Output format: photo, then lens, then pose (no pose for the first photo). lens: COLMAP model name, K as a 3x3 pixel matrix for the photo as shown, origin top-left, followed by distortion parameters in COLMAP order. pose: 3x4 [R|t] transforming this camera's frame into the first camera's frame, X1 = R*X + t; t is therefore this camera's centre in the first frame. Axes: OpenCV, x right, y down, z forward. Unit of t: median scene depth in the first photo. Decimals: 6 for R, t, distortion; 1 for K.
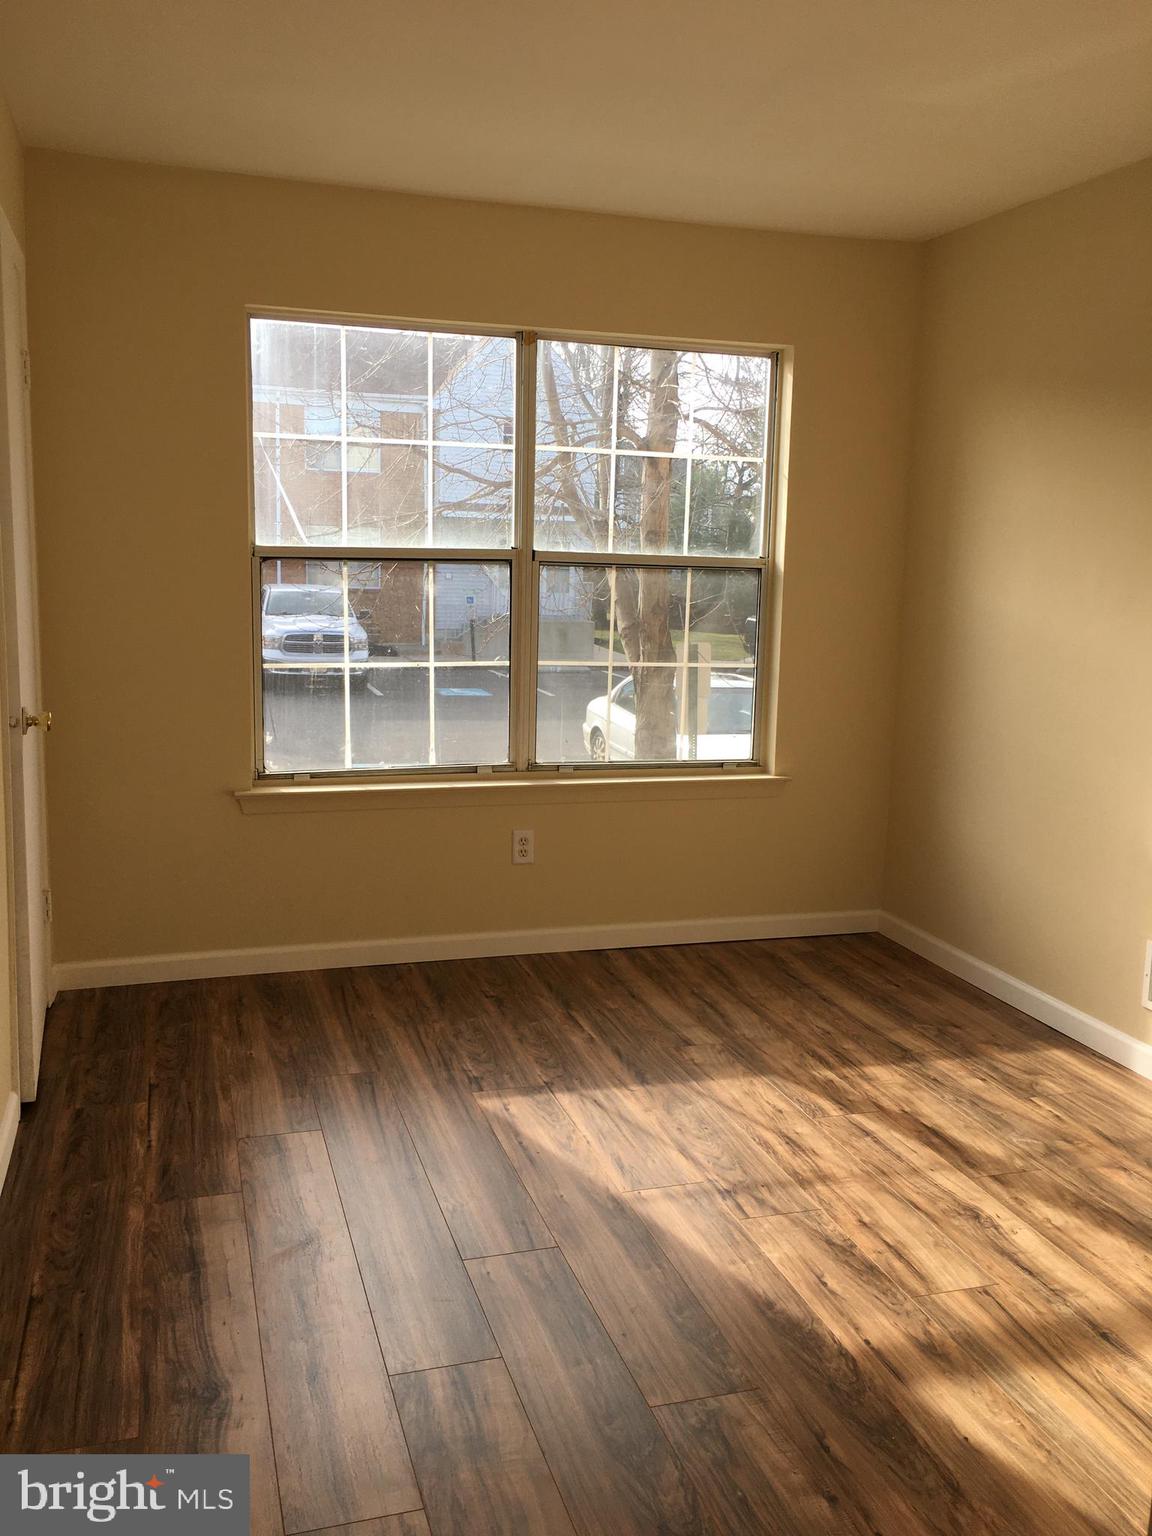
lens RADIAL K [[1298.9, 0, 576.0], [0, 1298.9, 768.0], [0, 0, 1]] dist [0.079466, -0.100924]
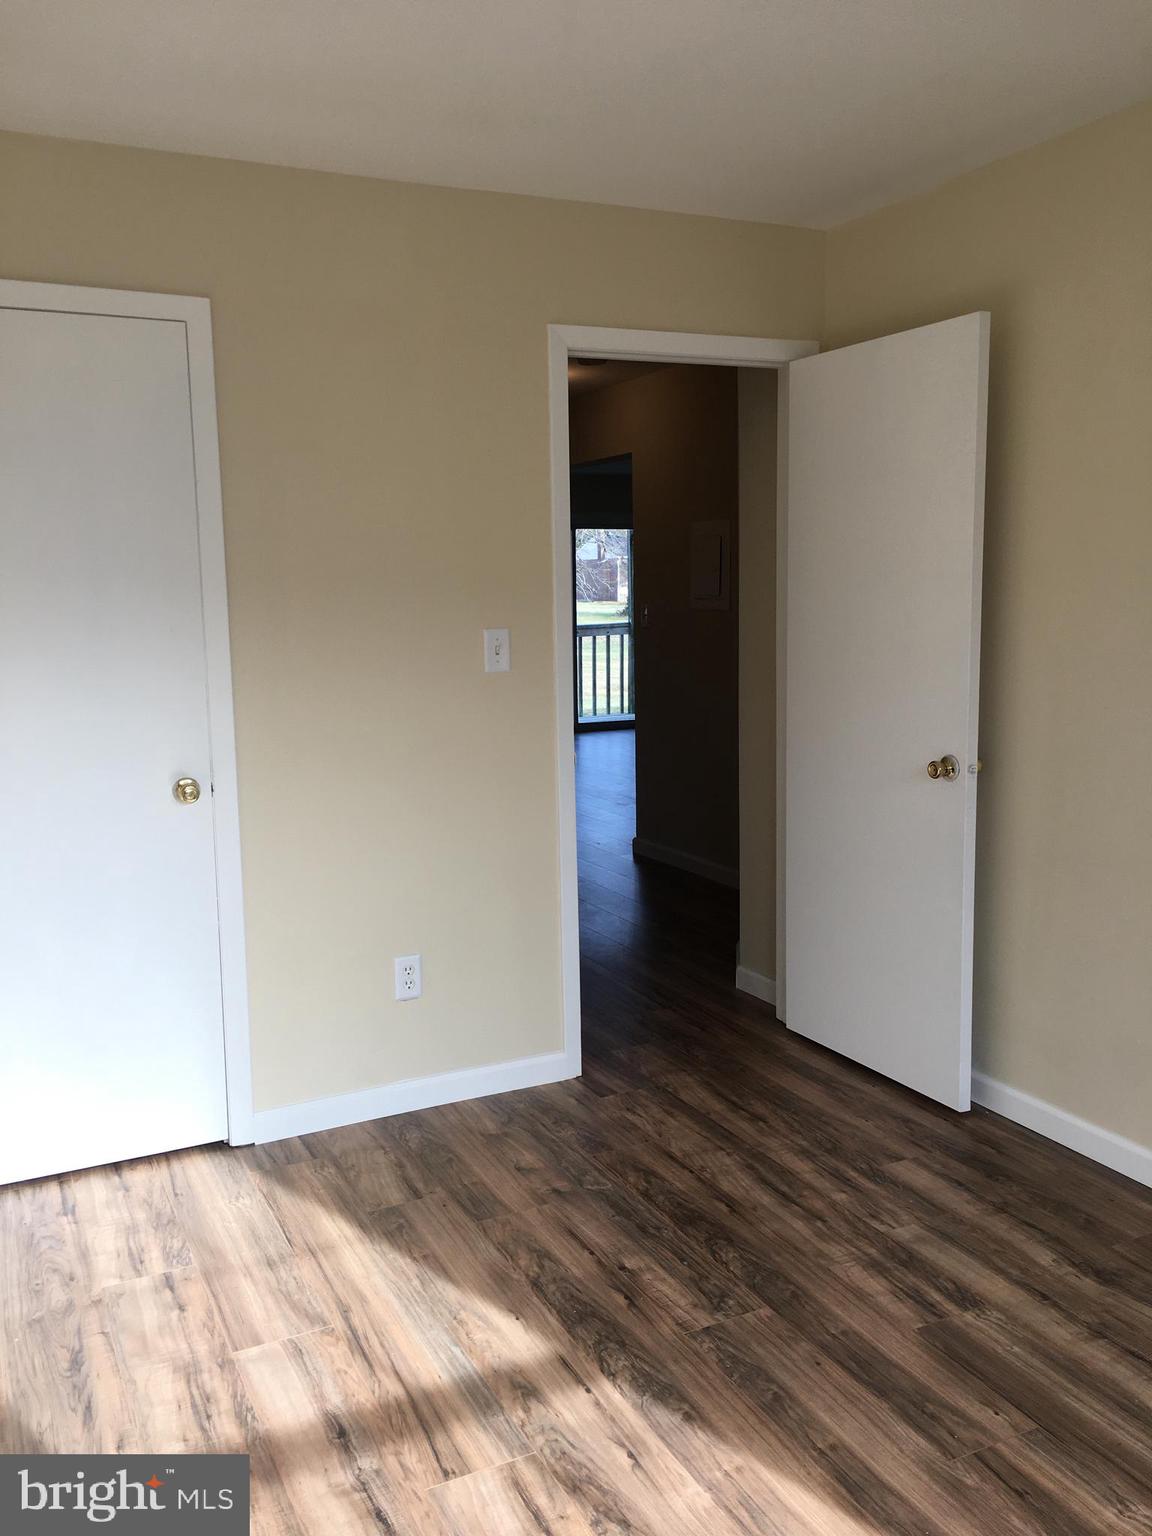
lens RADIAL K [[1298.9, 0, 576.0], [0, 1298.9, 768.0], [0, 0, 1]] dist [0.079466, -0.100924]
pose [[-0.987812, 0.012731, -0.155133, 0.376645], [-0.032118, 0.958531, 0.283172, -0.306762], [0.152305, 0.284703, -0.946439, 1.796753]]
